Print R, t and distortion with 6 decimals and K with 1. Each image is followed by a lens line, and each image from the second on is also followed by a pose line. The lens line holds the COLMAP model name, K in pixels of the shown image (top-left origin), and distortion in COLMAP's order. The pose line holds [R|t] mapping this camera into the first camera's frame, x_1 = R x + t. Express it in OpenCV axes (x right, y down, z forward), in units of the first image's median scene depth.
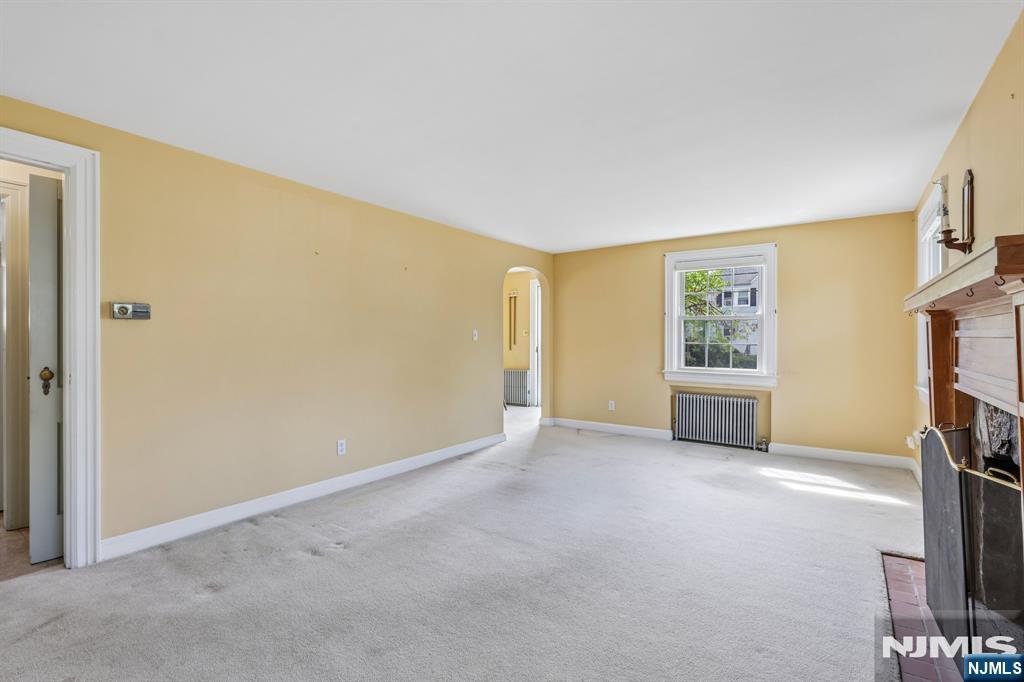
lens RADIAL K [[412.5, 0, 554.2], [0, 412.5, 338.2], [0, 0, 1]] dist [-0.000463, 0.000038]
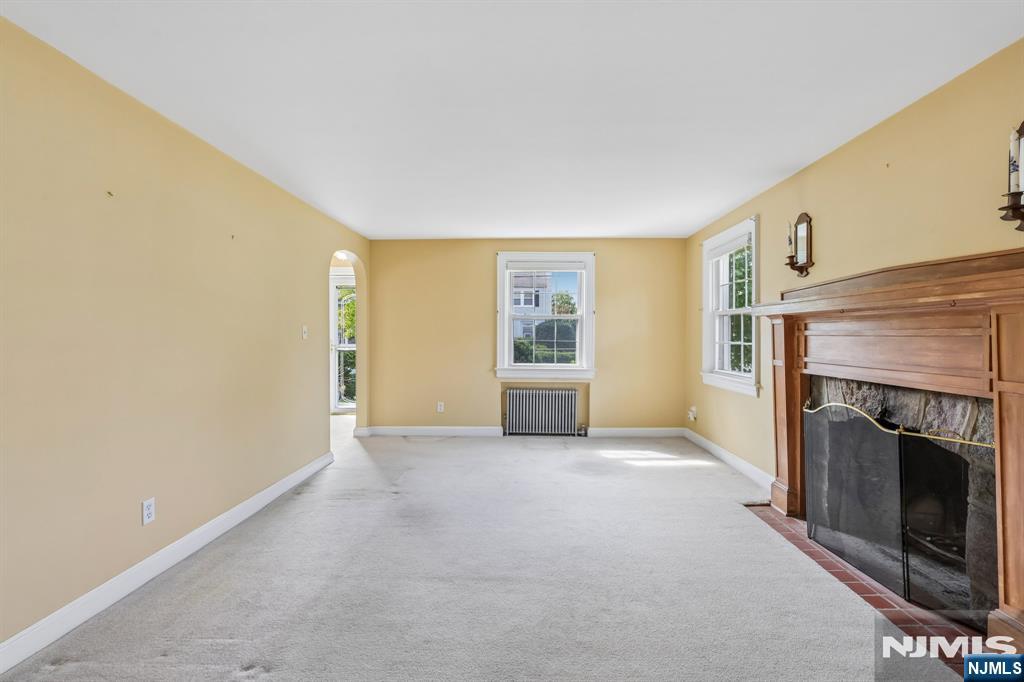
lens RADIAL K [[409.8, 0, 506.2], [0, 409.8, 336.4], [0, 0, 1]] dist [-0.000244, 0.000262]
pose [[0.872682, -0.000781, 0.488288, -0.223103], [-0.000236, 0.999998, 0.002021, -0.000847], [-0.488289, -0.001879, 0.872680, 0.125690]]
